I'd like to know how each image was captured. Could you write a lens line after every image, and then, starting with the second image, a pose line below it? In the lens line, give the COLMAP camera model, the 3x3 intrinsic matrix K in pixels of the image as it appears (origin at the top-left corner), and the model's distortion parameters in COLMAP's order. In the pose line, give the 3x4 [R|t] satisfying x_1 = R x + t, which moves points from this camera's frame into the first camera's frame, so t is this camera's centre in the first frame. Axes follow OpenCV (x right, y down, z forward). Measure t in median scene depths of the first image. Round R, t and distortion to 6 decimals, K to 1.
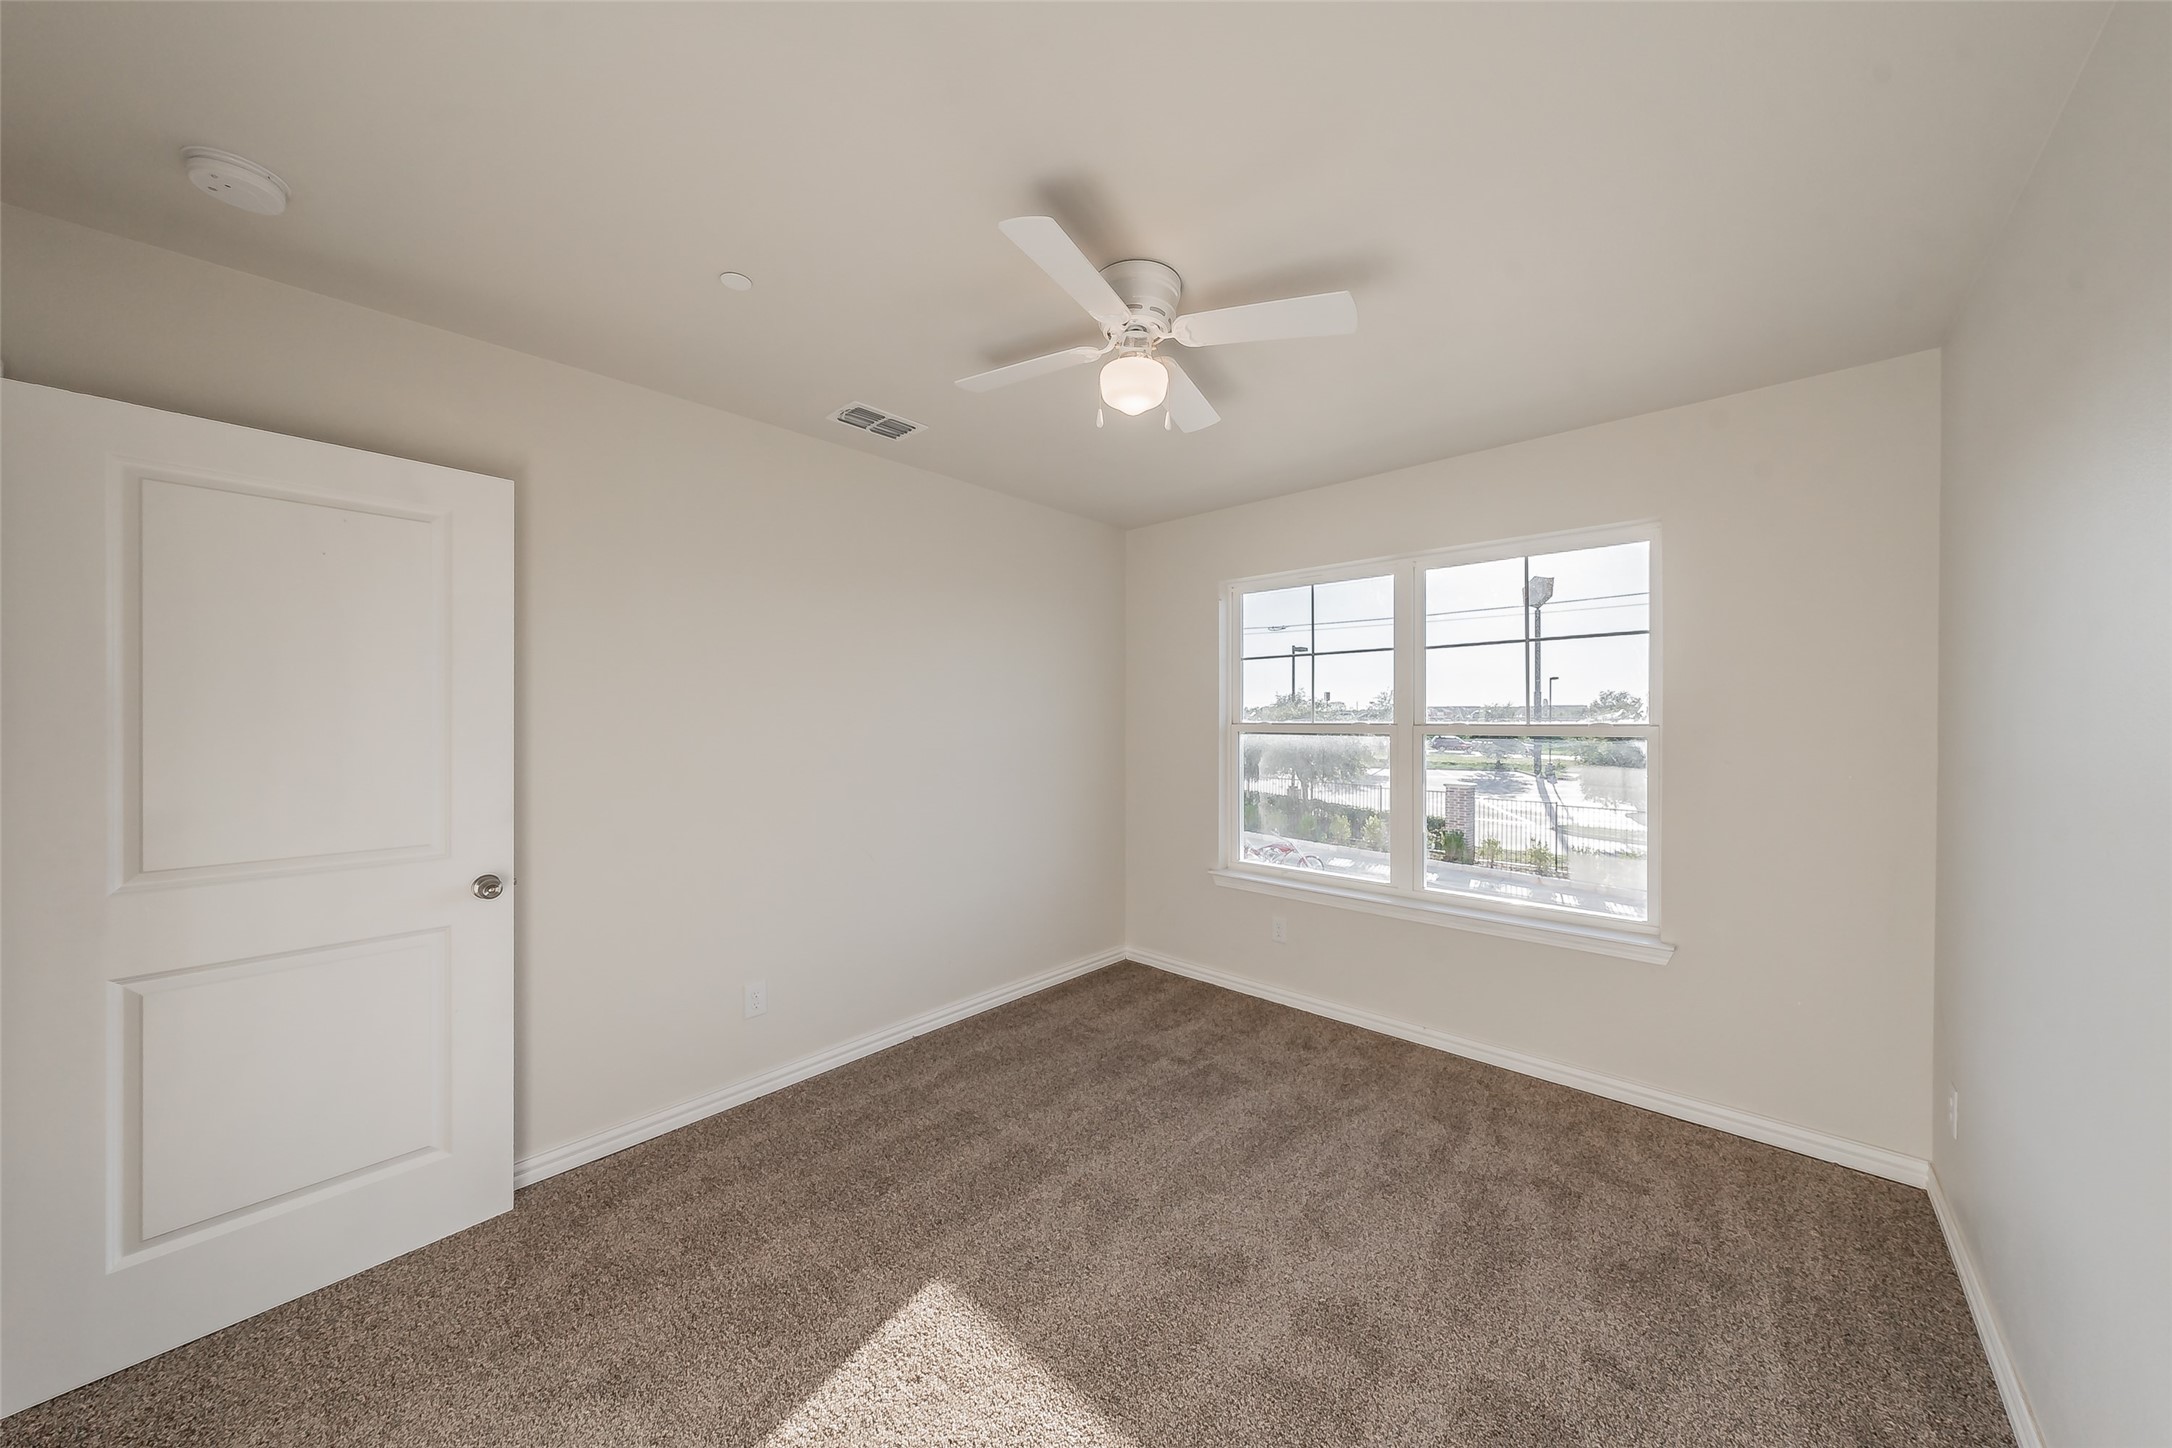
lens RADIAL K [[756.3, 0, 1083.1], [0, 756.3, 718.4], [0, 0, 1]] dist [-0.011573, 0.000003]
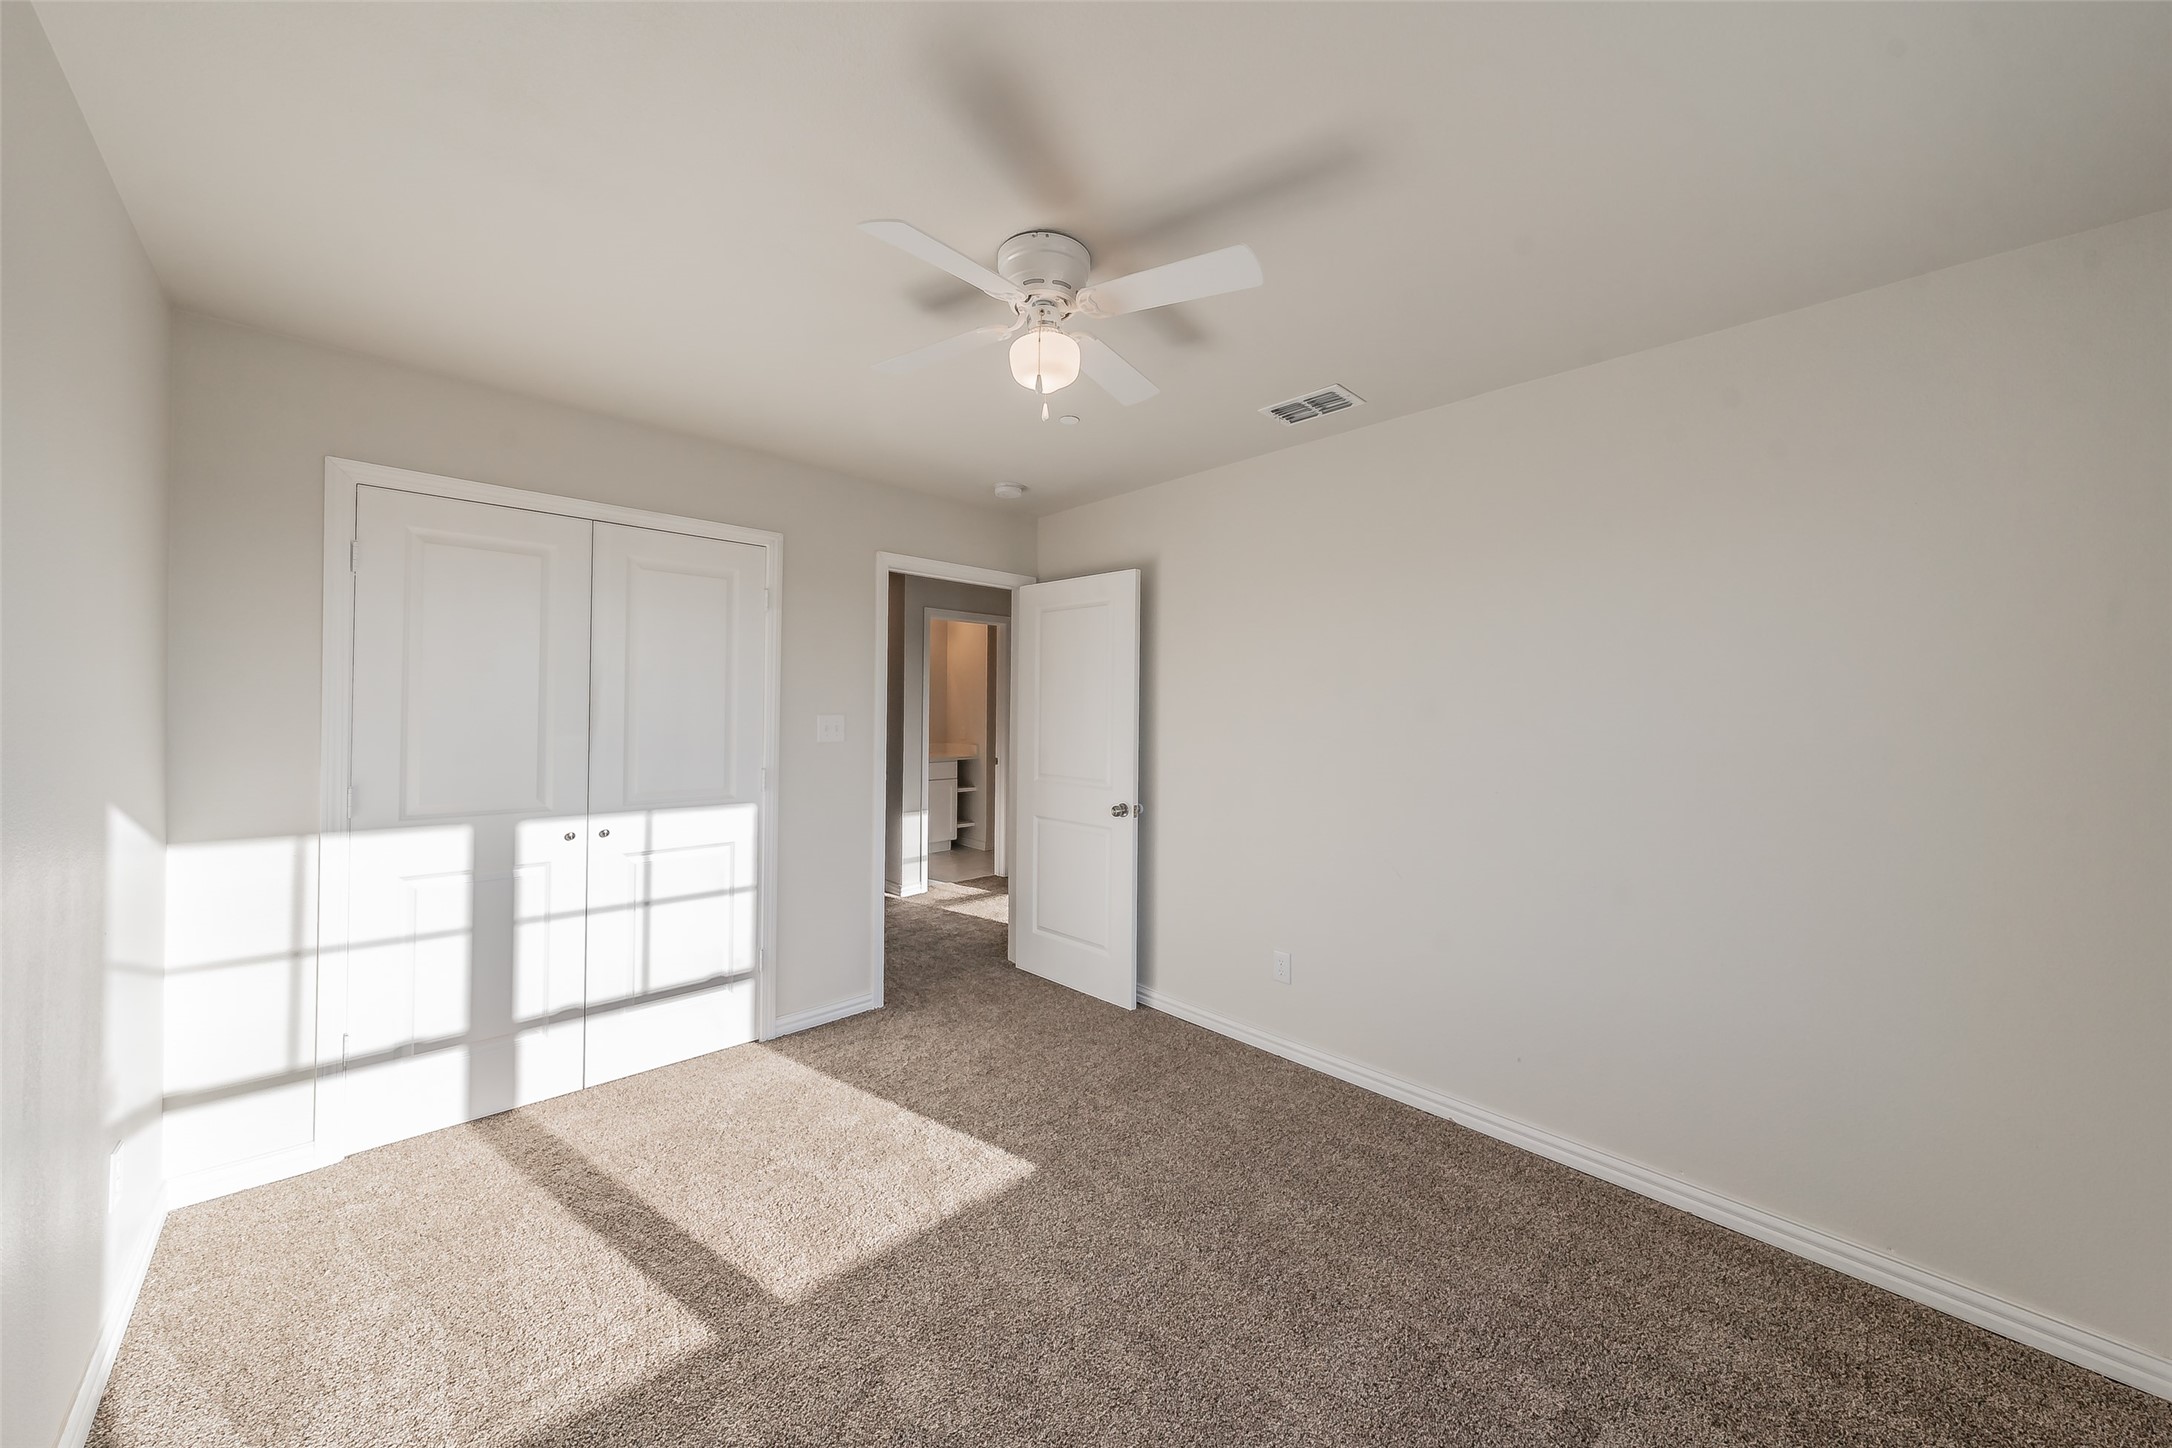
lens RADIAL K [[756.3, 0, 1080.5], [0, 756.3, 707.9], [0, 0, 1]] dist [-0.011573, 0.000003]
pose [[-0.087336, -0.001230, -0.996178, 0.886331], [-0.013004, 0.999915, -0.000095, -0.008101], [0.996094, 0.012946, -0.087345, 1.002936]]
